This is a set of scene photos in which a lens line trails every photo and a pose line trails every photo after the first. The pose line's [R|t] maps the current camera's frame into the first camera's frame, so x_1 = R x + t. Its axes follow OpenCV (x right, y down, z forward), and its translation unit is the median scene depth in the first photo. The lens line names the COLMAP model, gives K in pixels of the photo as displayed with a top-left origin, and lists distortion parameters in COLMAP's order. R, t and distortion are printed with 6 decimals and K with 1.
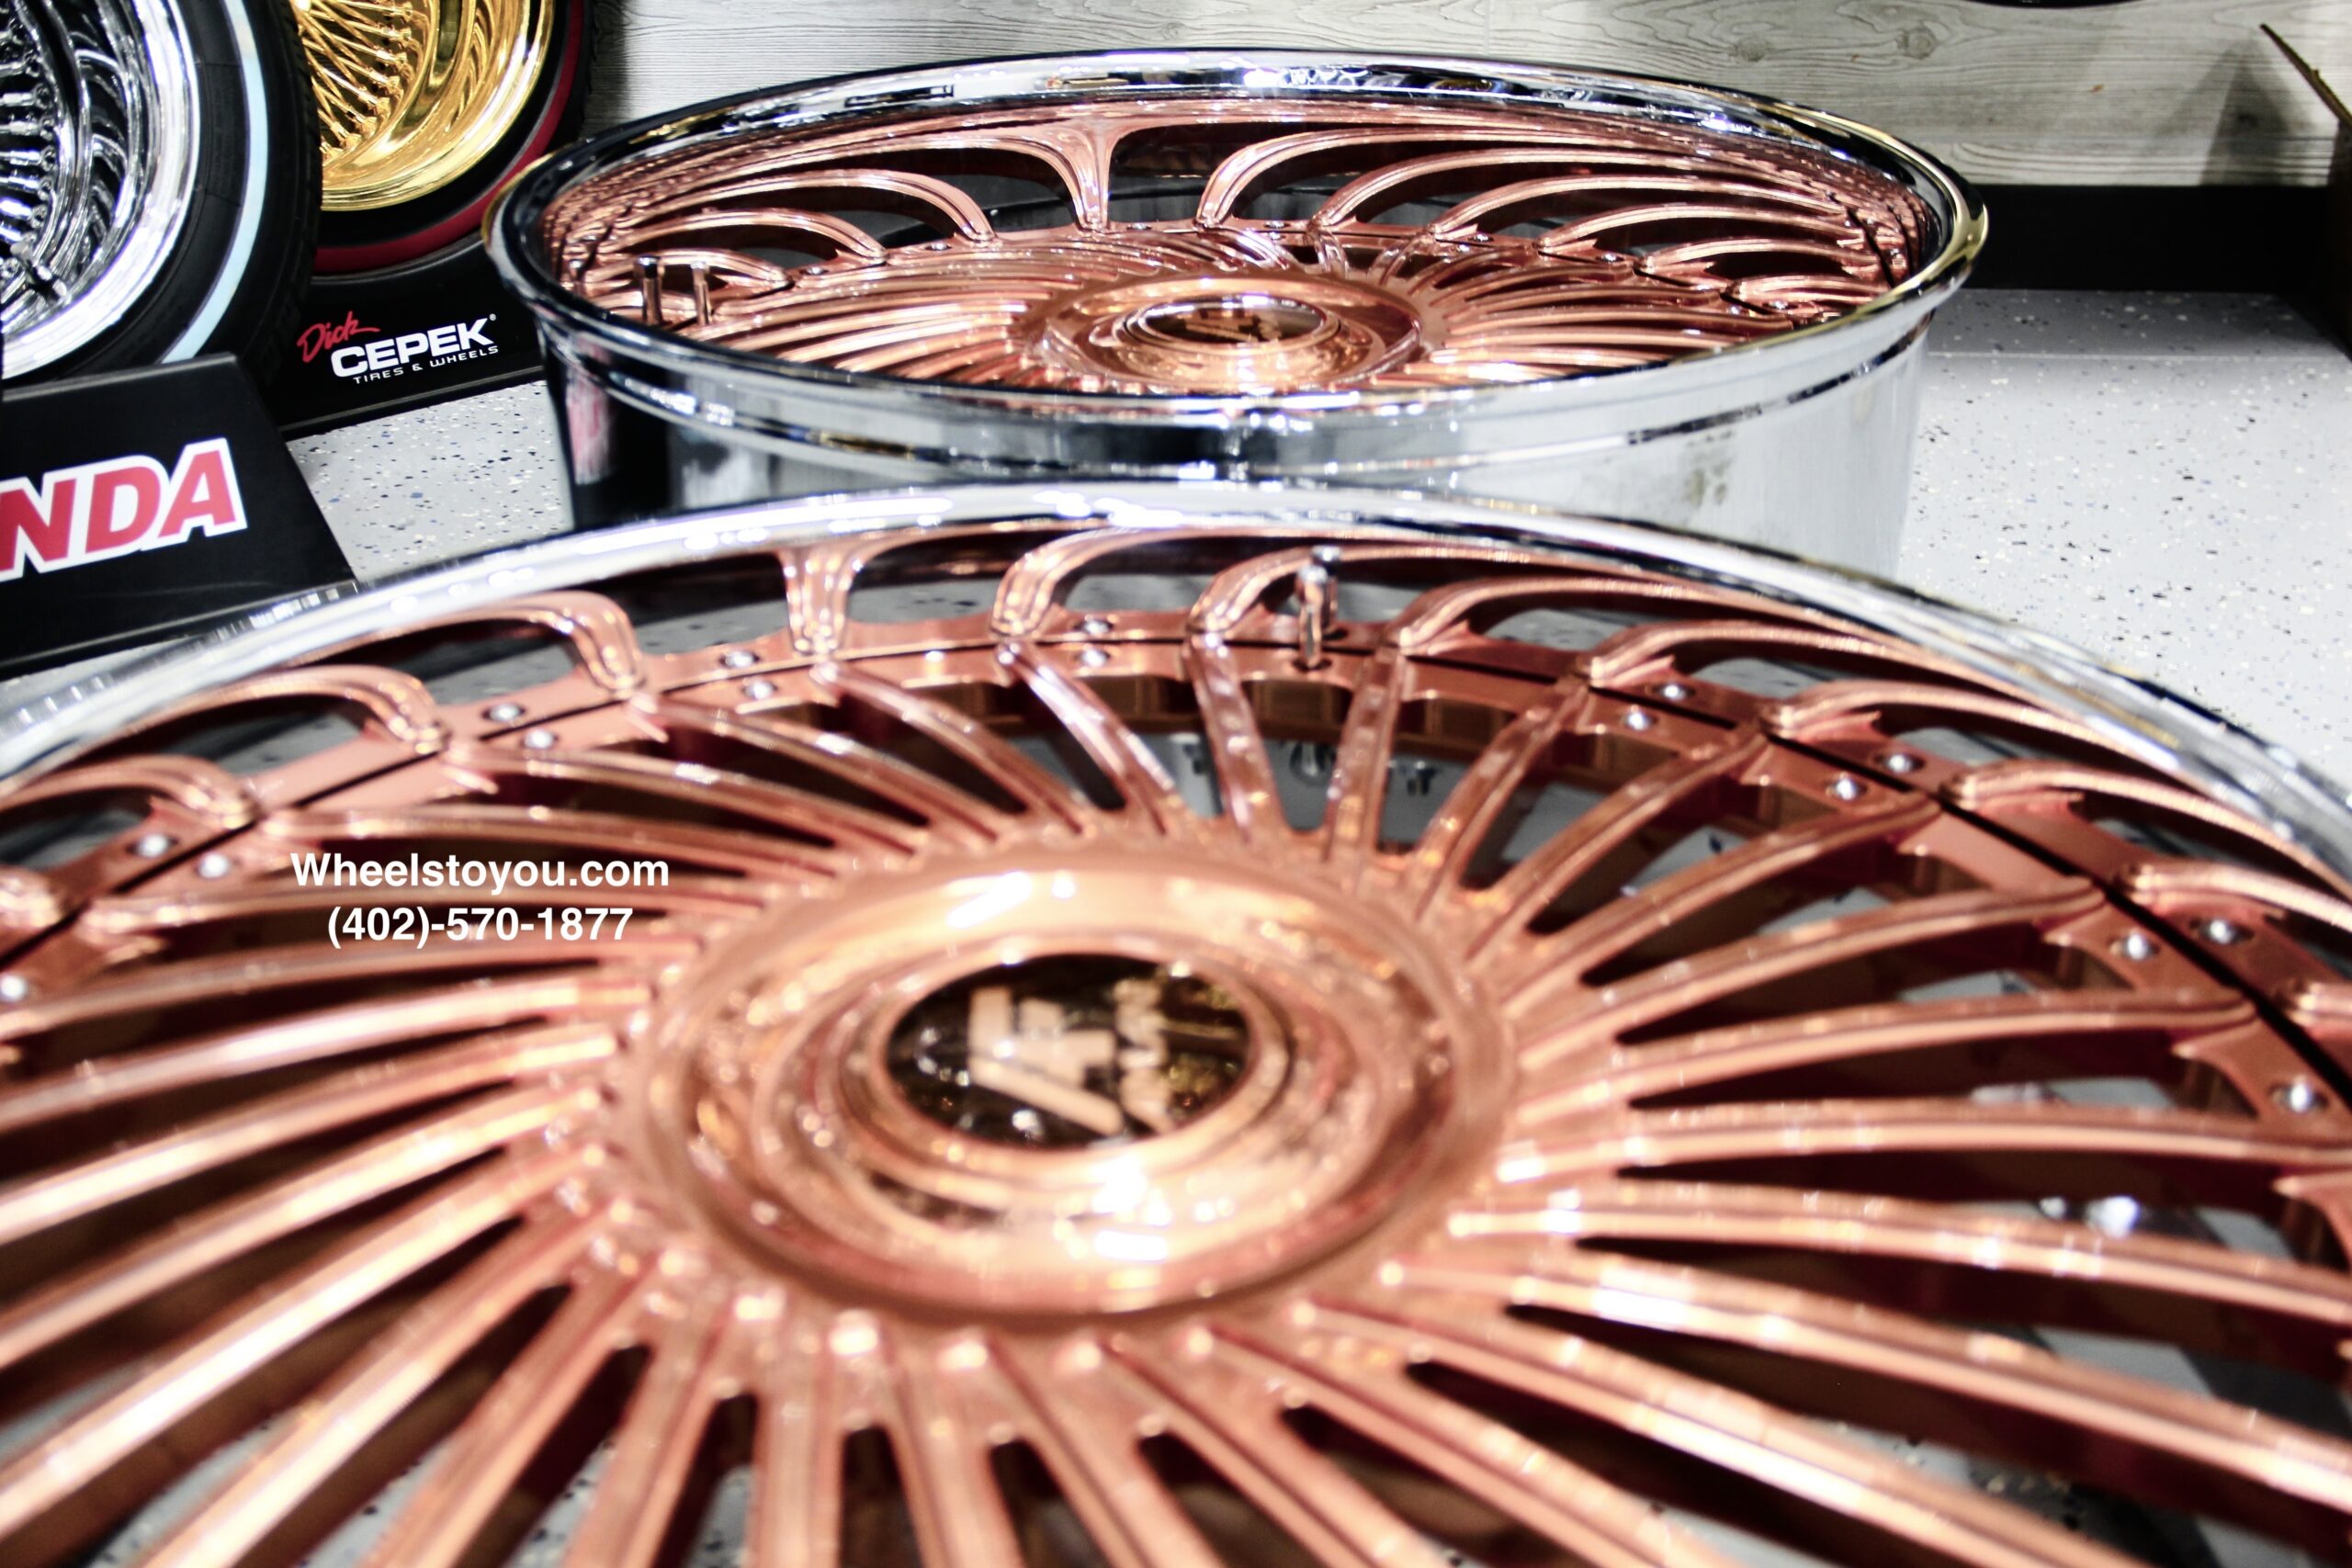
lens RADIAL K [[2576.2, 0, 1176.0], [0, 2576.2, 784.0], [0, 0, 1]] dist [-0.104927, 0.345501]
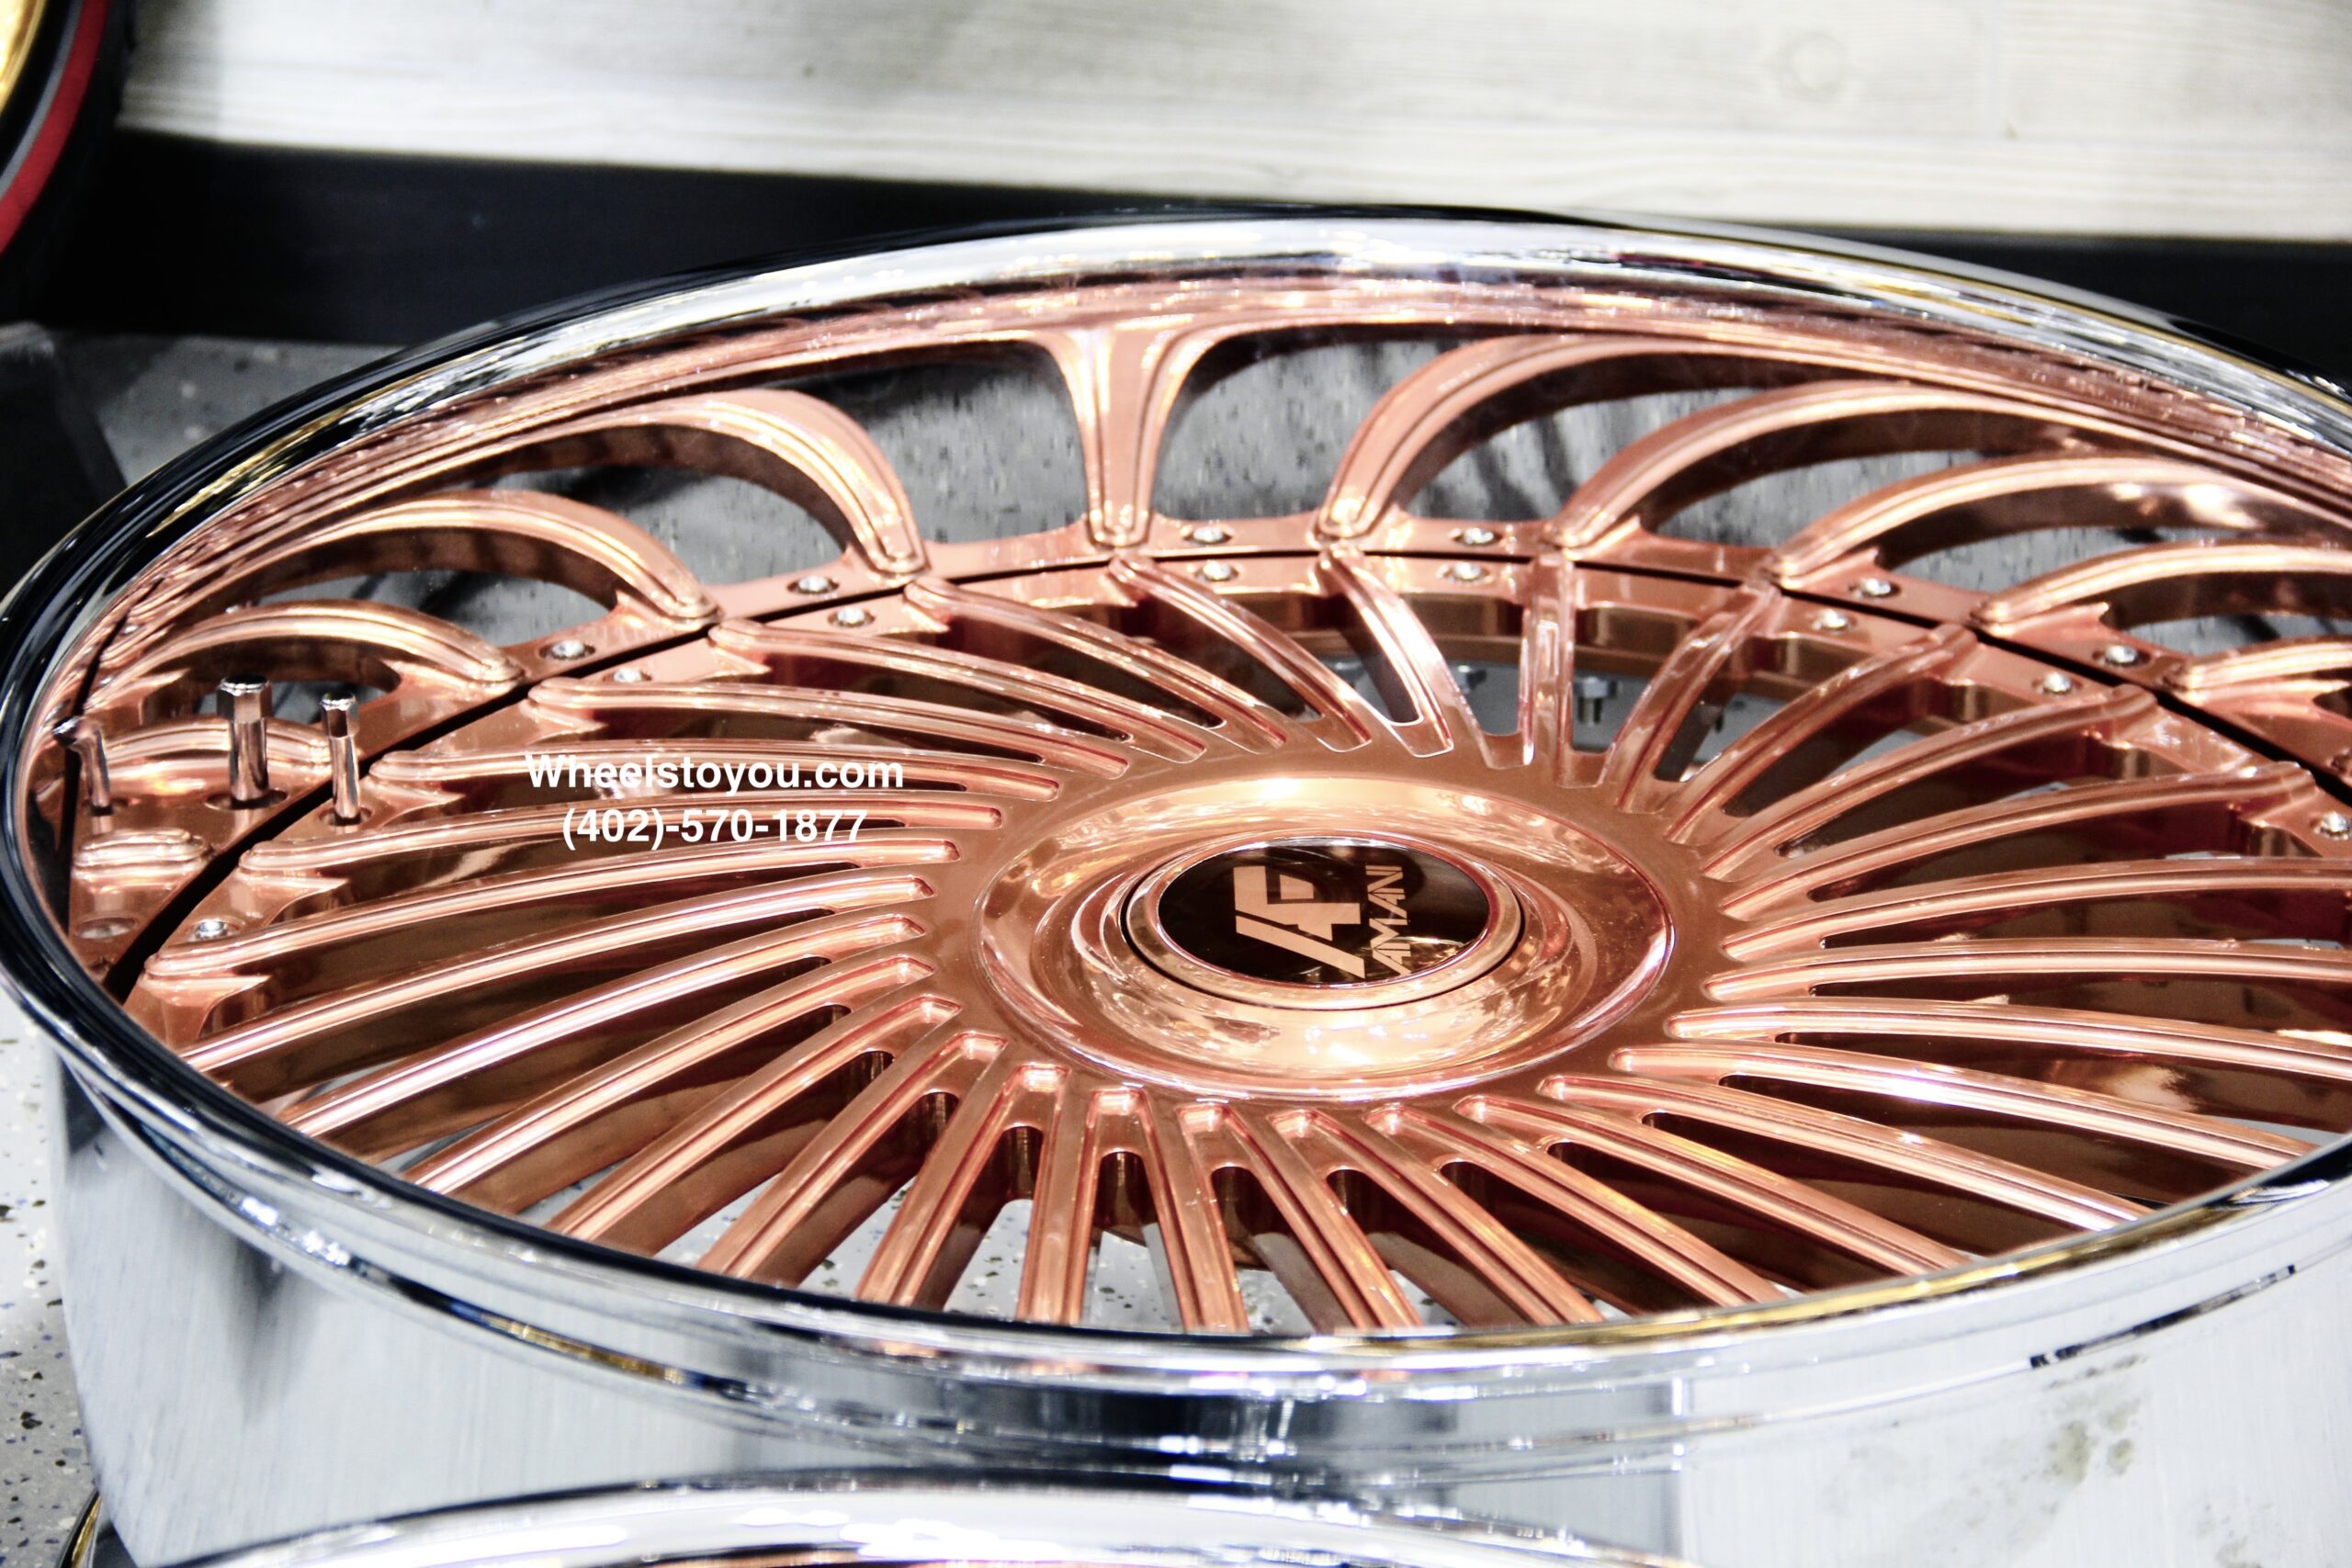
lens RADIAL K [[6429.4, 0, 1176.0], [0, 6429.4, 784.0], [0, 0, 1]] dist [0.059571, 0.171406]
pose [[0.991302, 0.057399, -0.118429, 0.146999], [-0.060080, 0.998009, -0.019185, 0.070525], [0.117092, 0.026133, 0.992777, -1.181700]]
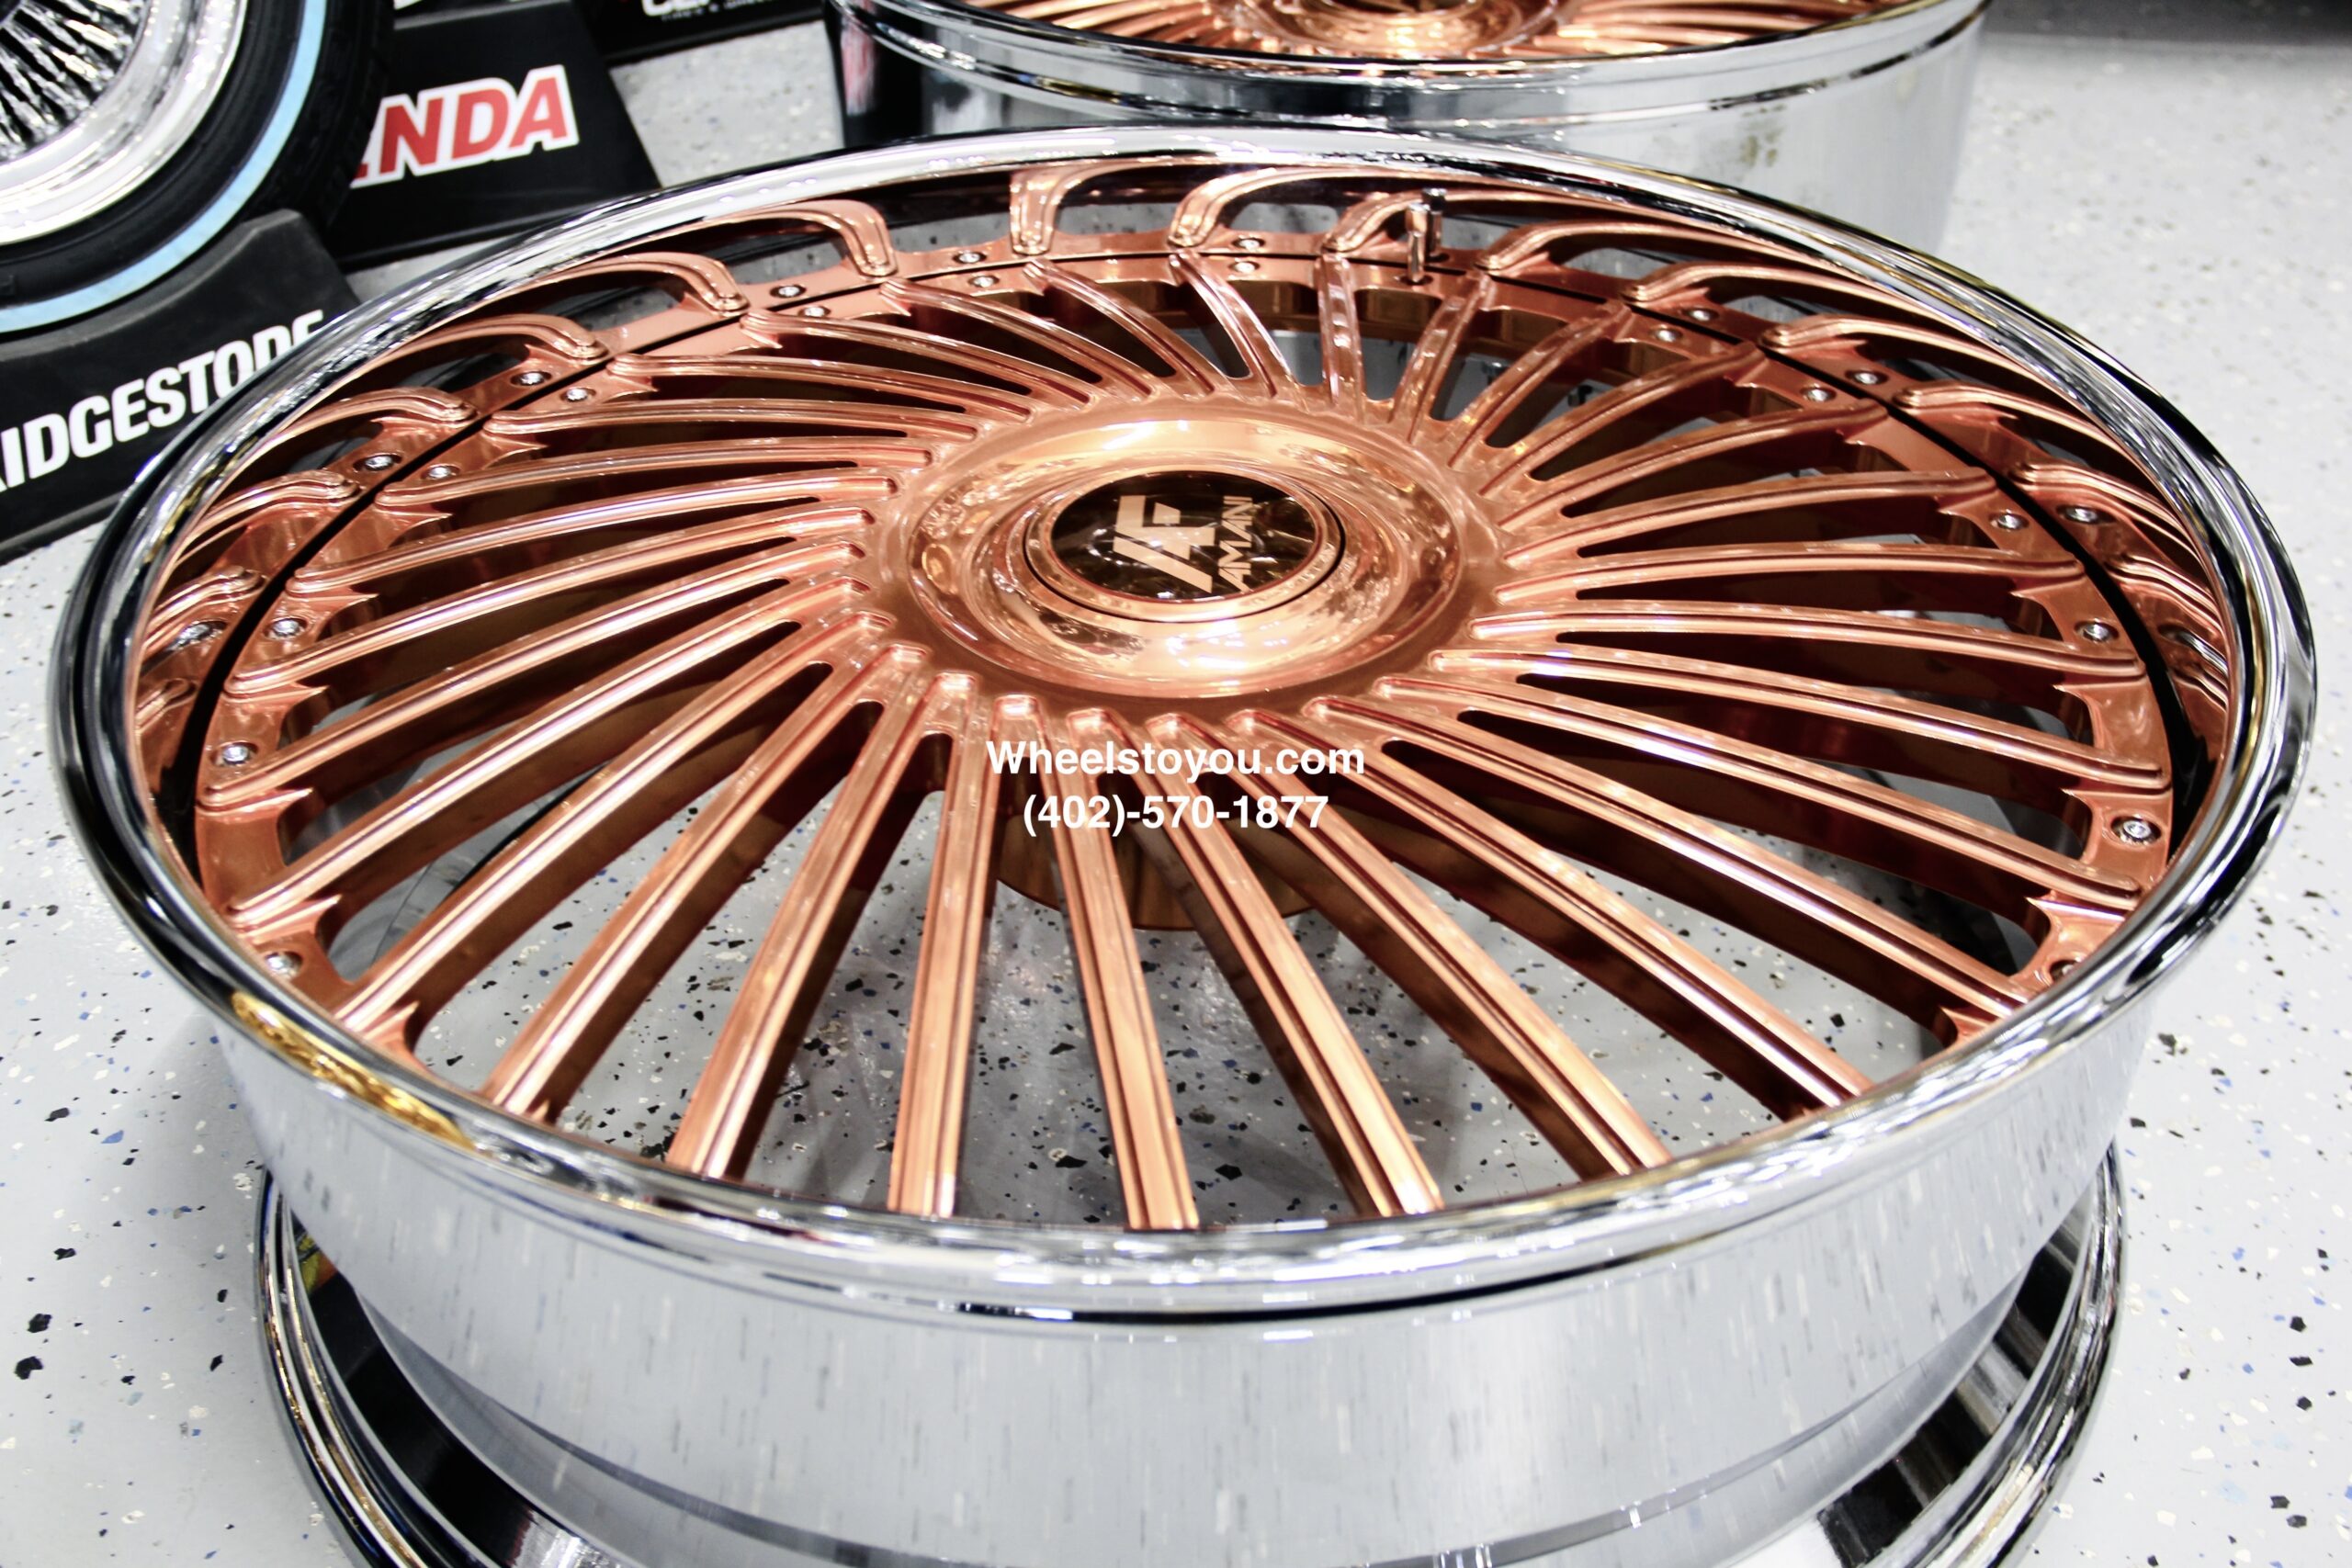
lens RADIAL K [[2378.3, 0, 1208.9], [0, 2378.3, 812.1], [0, 0, 1]] dist [-0.107871, 0.250889]
pose [[0.995875, 0.057396, -0.070281, 0.048402], [-0.045245, 0.985476, 0.163676, 0.025999], [0.078655, -0.159821, 0.984007, -0.199744]]
